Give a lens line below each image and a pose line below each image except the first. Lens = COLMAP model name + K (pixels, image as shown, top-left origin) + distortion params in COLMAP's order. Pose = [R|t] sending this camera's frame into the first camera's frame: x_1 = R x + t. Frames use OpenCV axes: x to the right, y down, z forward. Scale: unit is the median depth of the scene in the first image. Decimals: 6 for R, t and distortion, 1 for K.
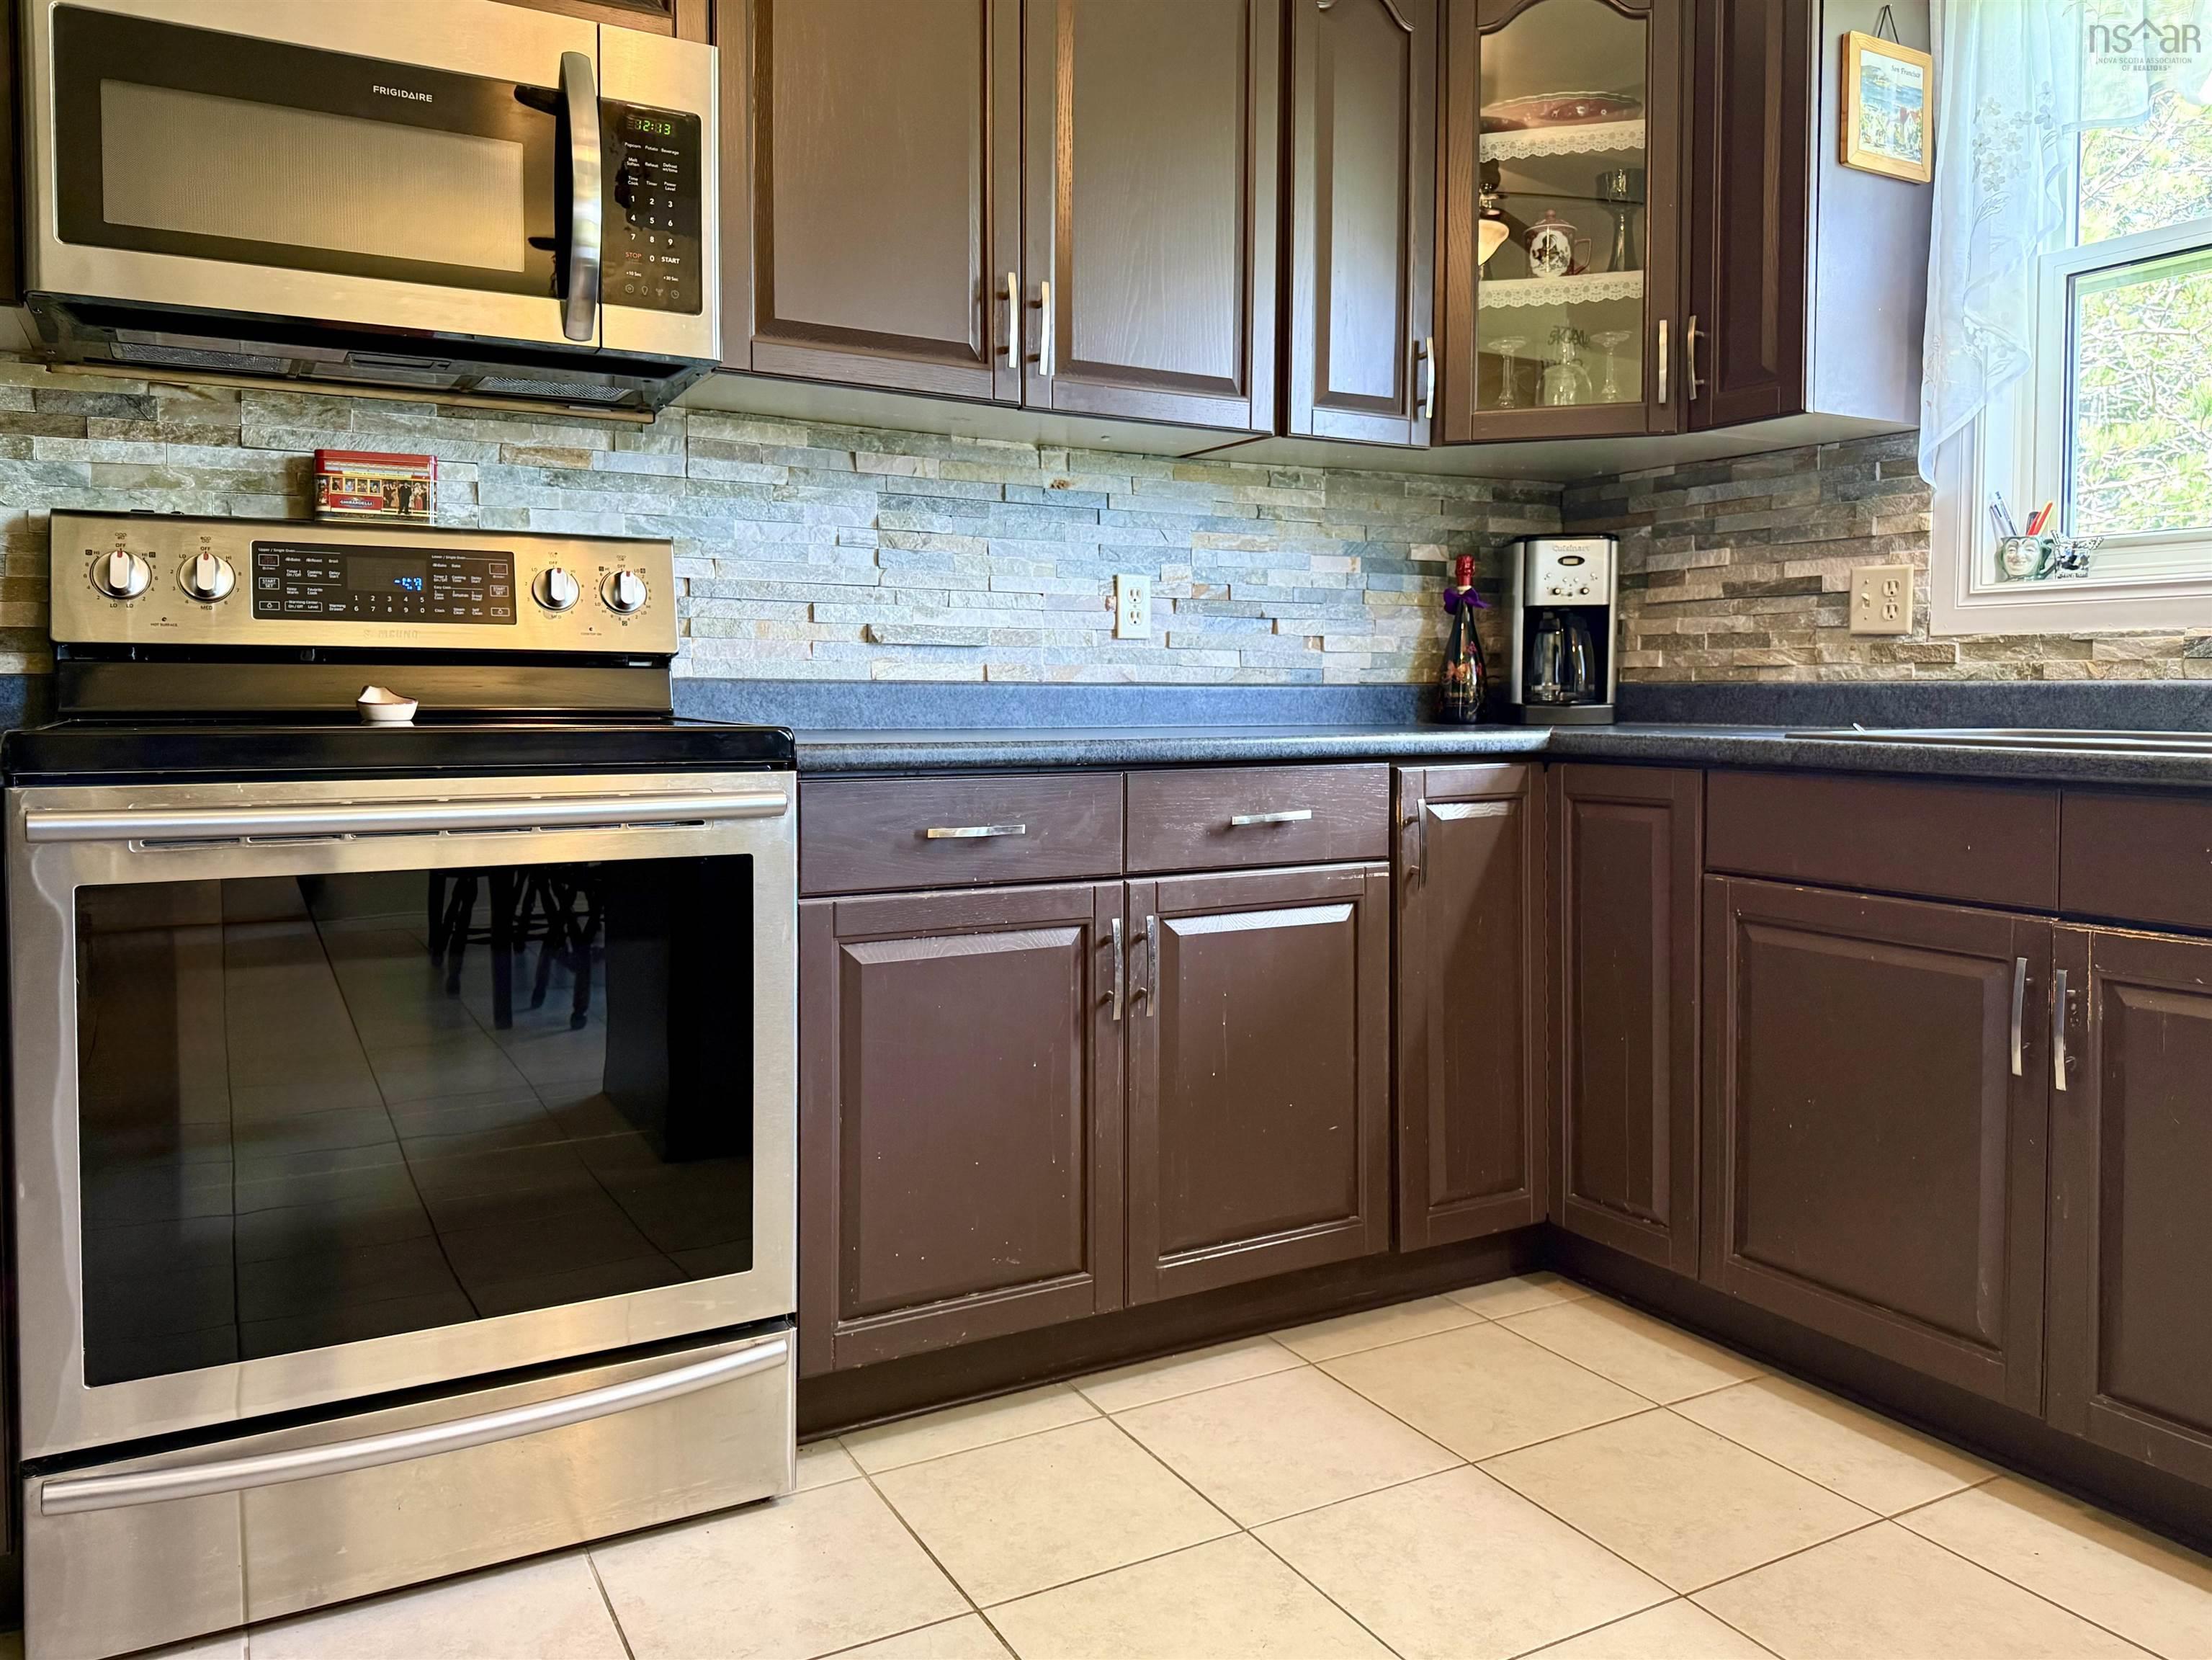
lens RADIAL K [[1607.2, 0, 1099.8], [0, 1607.2, 749.0], [0, 0, 1]] dist [0.038569, -0.075959]
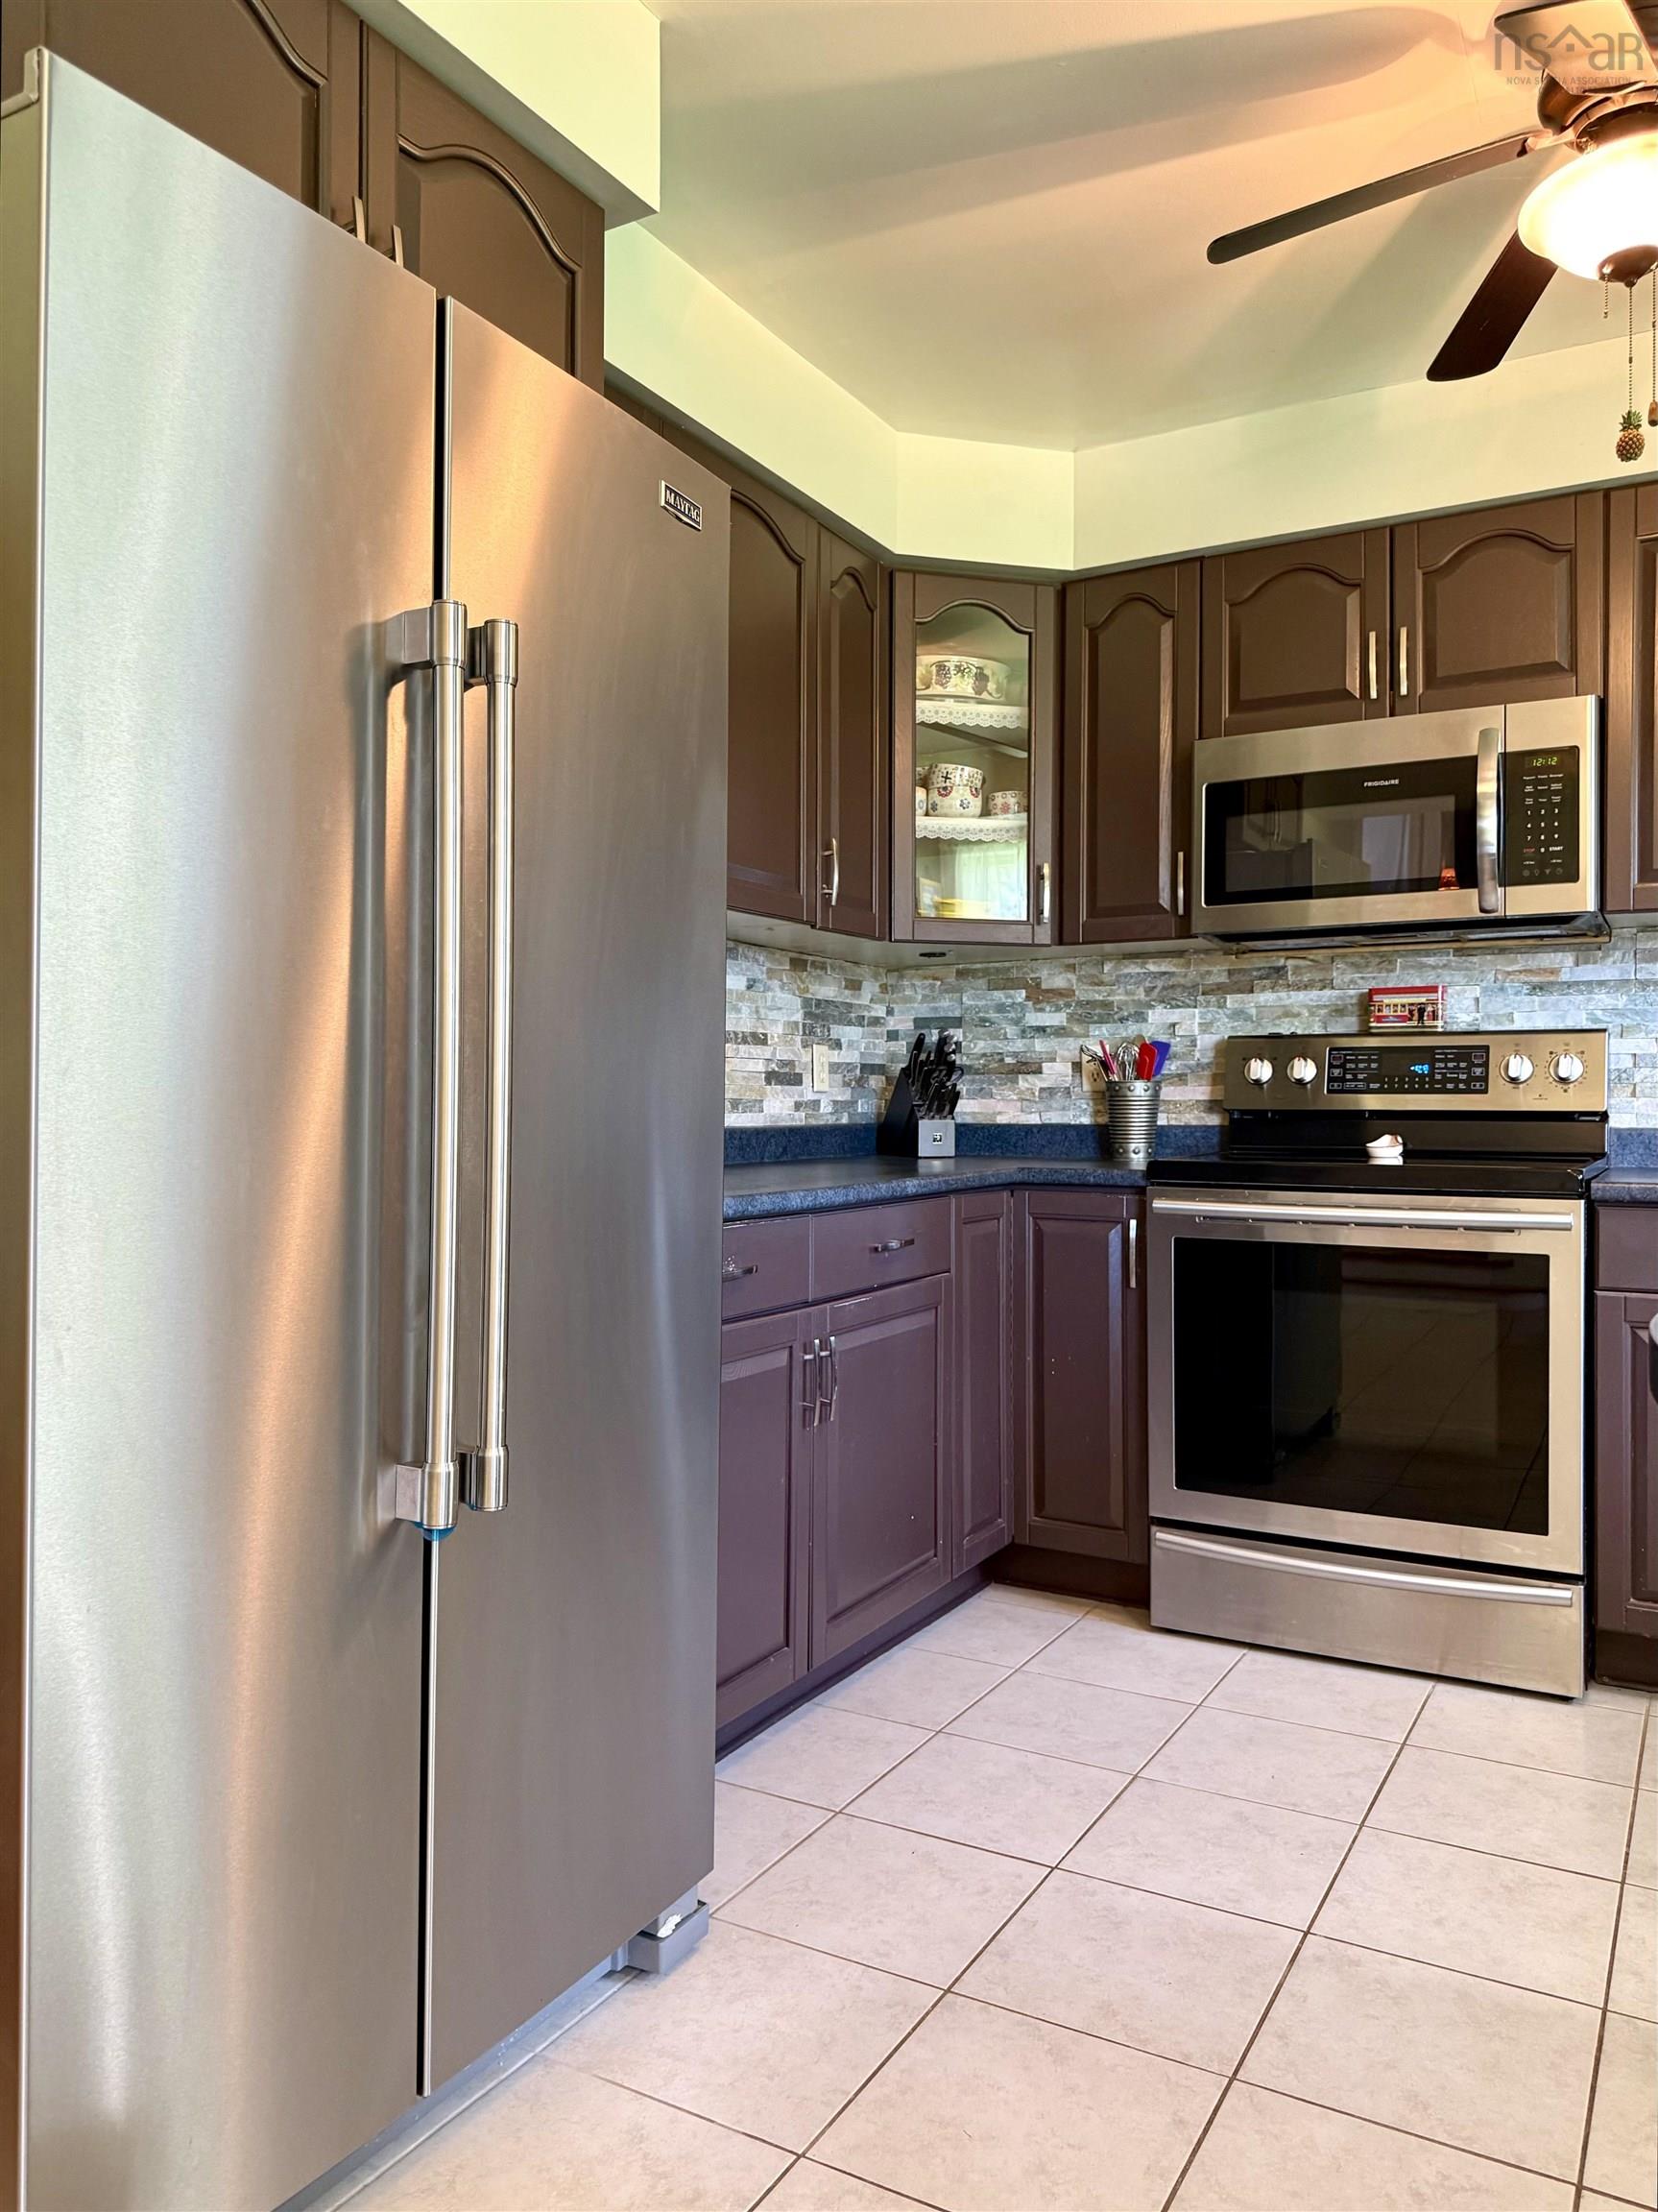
lens RADIAL K [[1578.6, 0, 829.0], [0, 1578.6, 1106.0], [0, 0, 1]] dist [0.078910, -0.075558]
pose [[0.519511, 0.002052, -0.854461, 0.587650], [-0.026892, 0.999541, -0.013950, -0.028967], [0.854040, 0.030225, 0.519328, -0.288808]]
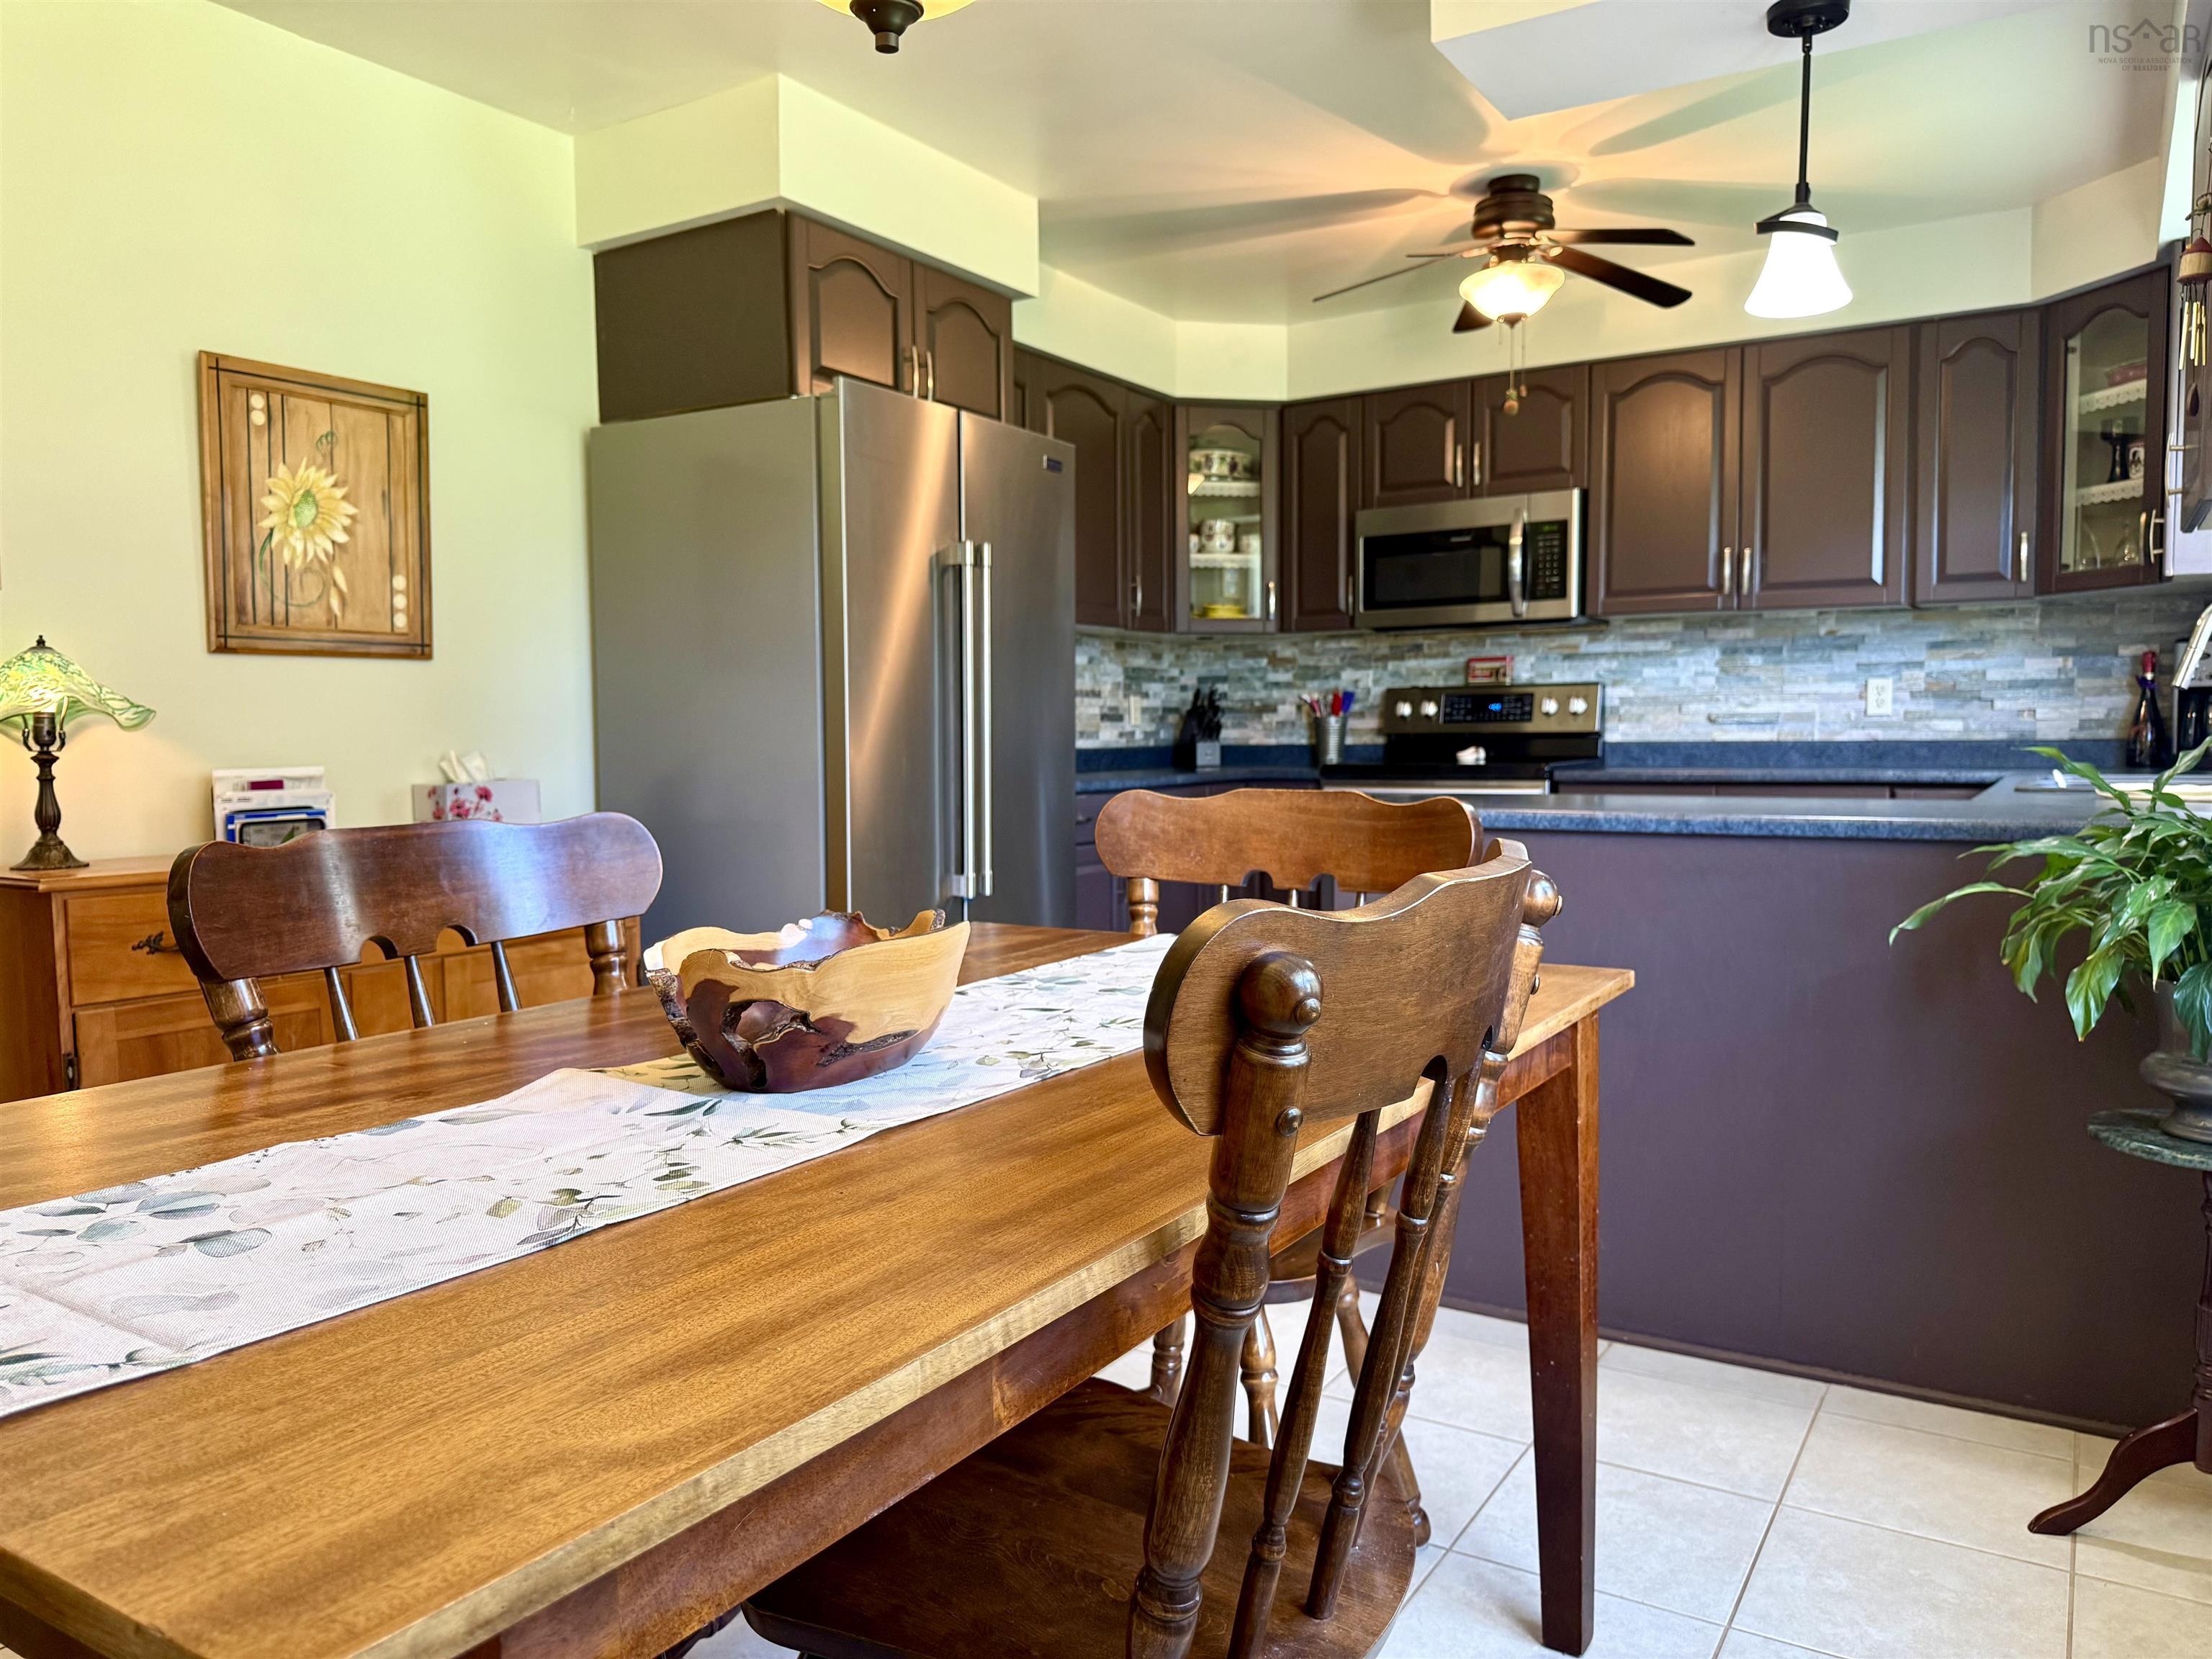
lens RADIAL K [[1585.5, 0, 1106.0], [0, 1585.5, 829.5], [0, 0, 1]] dist [0.094615, -0.205647]
pose [[0.480069, 0.047177, -0.875961, 1.500339], [-0.015873, 0.998857, 0.045097, -0.011687], [0.877087, -0.007746, 0.480269, -0.767737]]
